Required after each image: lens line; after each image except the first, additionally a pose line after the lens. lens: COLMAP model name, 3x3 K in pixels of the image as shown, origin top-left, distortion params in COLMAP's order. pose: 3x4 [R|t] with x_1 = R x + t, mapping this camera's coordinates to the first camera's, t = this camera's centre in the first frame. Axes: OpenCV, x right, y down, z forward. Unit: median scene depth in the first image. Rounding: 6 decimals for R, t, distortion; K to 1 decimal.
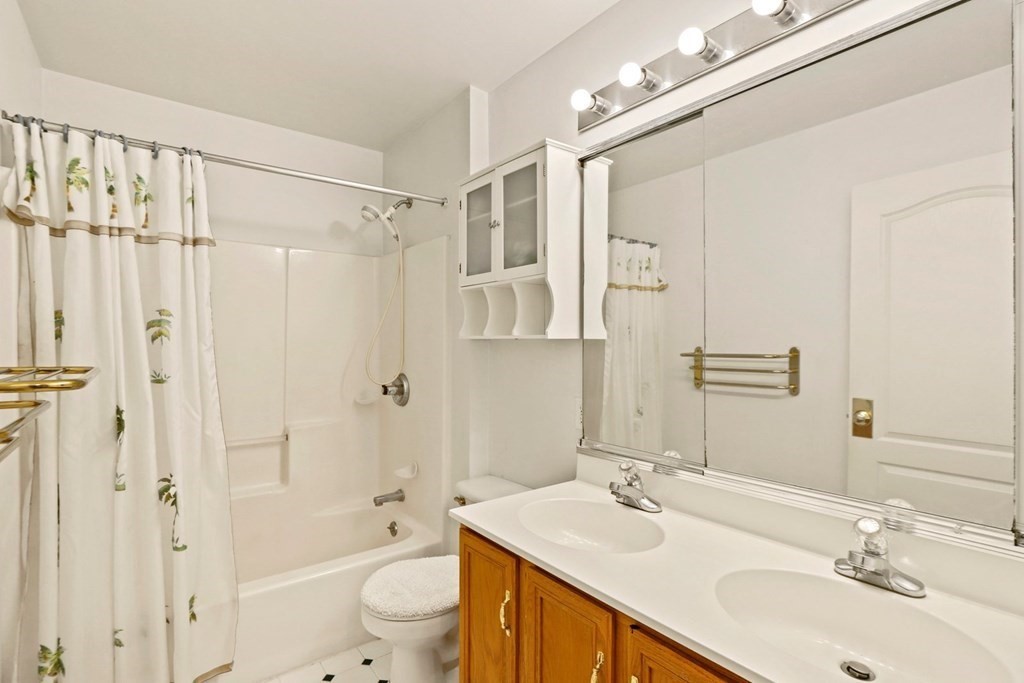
lens RADIAL K [[491.2, 0, 512.7], [0, 491.2, 340.3], [0, 0, 1]] dist [-0.015309, 0.001213]
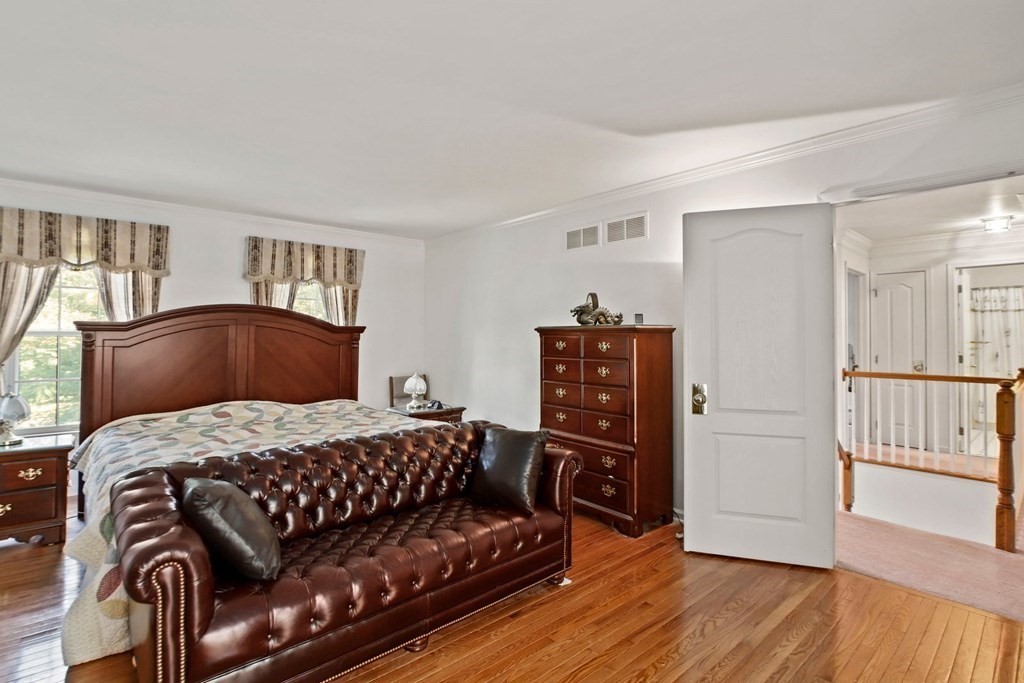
lens RADIAL K [[491.2, 0, 512.9], [0, 491.2, 336.2], [0, 0, 1]] dist [-0.015309, 0.001213]
pose [[0.037540, -0.004066, -0.999287, 3.154604], [-0.001239, 0.999991, -0.004116, 0.019402], [0.999294, 0.001393, 0.037535, -3.277122]]
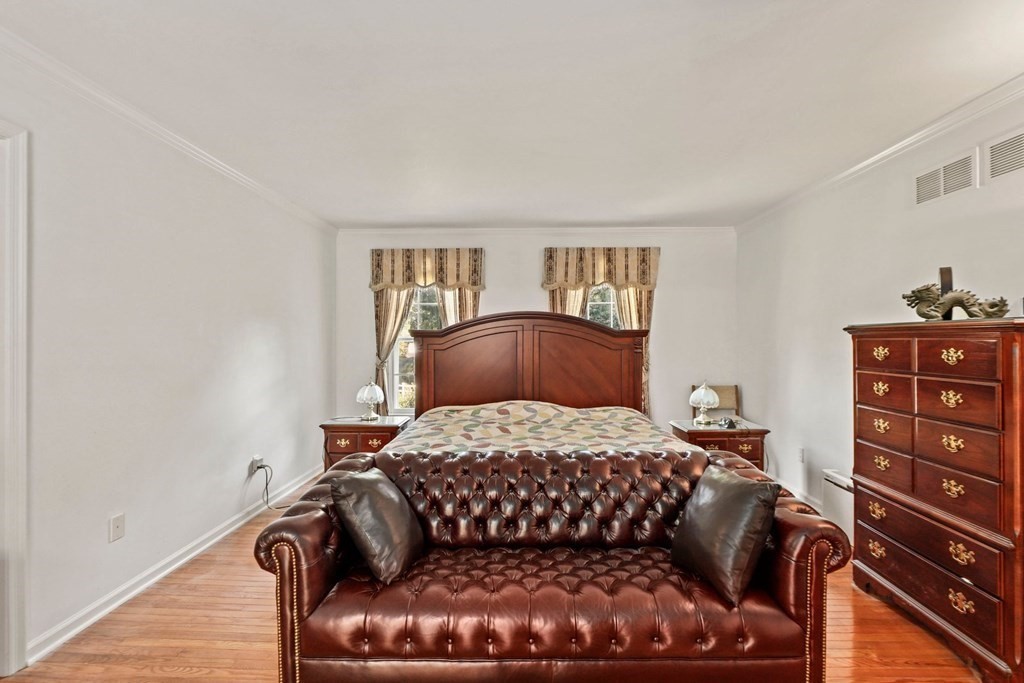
lens RADIAL K [[491.2, 0, 512.4], [0, 491.2, 341.5], [0, 0, 1]] dist [-0.015309, 0.001213]
pose [[-0.646473, 0.000841, -0.762936, 1.971744], [0.002148, 0.999997, -0.000718, 0.011394], [0.762933, -0.002103, -0.646474, -2.154096]]
